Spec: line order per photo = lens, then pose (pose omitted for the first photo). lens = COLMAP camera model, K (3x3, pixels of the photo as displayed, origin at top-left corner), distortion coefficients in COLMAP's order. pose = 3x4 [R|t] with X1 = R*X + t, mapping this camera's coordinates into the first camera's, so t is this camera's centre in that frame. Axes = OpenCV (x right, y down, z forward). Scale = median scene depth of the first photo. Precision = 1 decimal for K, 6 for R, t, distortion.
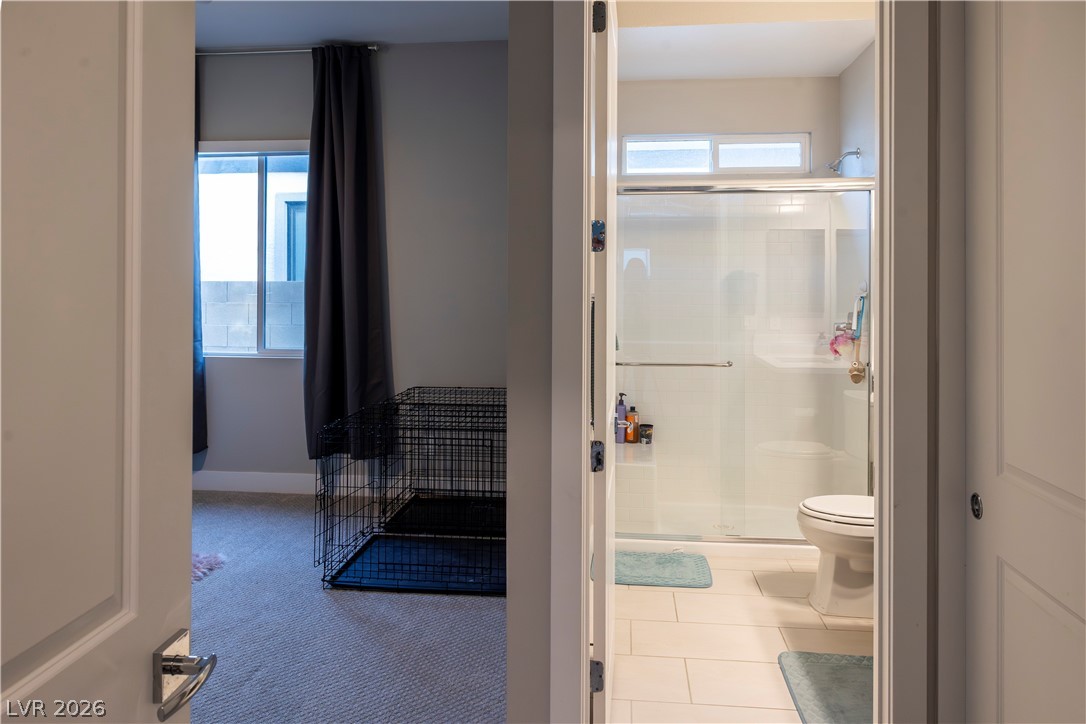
lens RADIAL K [[761.5, 0, 540.7], [0, 761.5, 293.4], [0, 0, 1]] dist [0.002941, 0.000932]
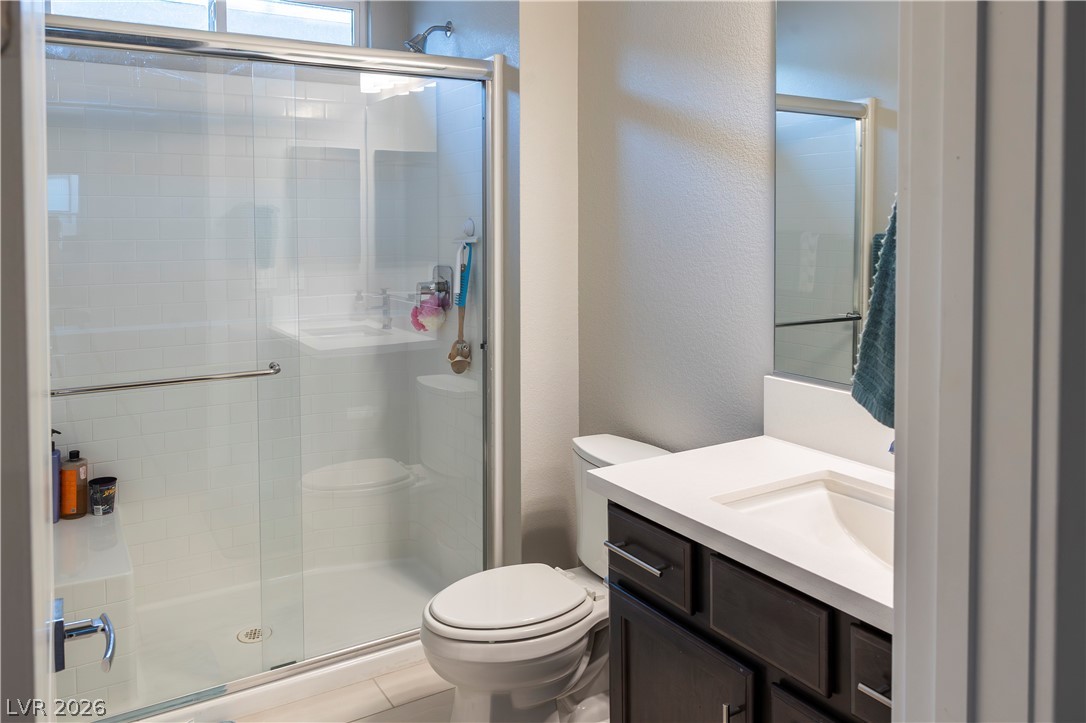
lens RADIAL K [[812.2, 0, 542.2], [0, 812.2, 266.0], [0, 0, 1]] dist [0.002247, -0.069440]
pose [[0.784341, -0.017382, 0.620086, 0.031060], [-0.005647, 0.999366, 0.035156, -0.001059], [-0.620304, -0.031076, 0.783746, 0.357854]]
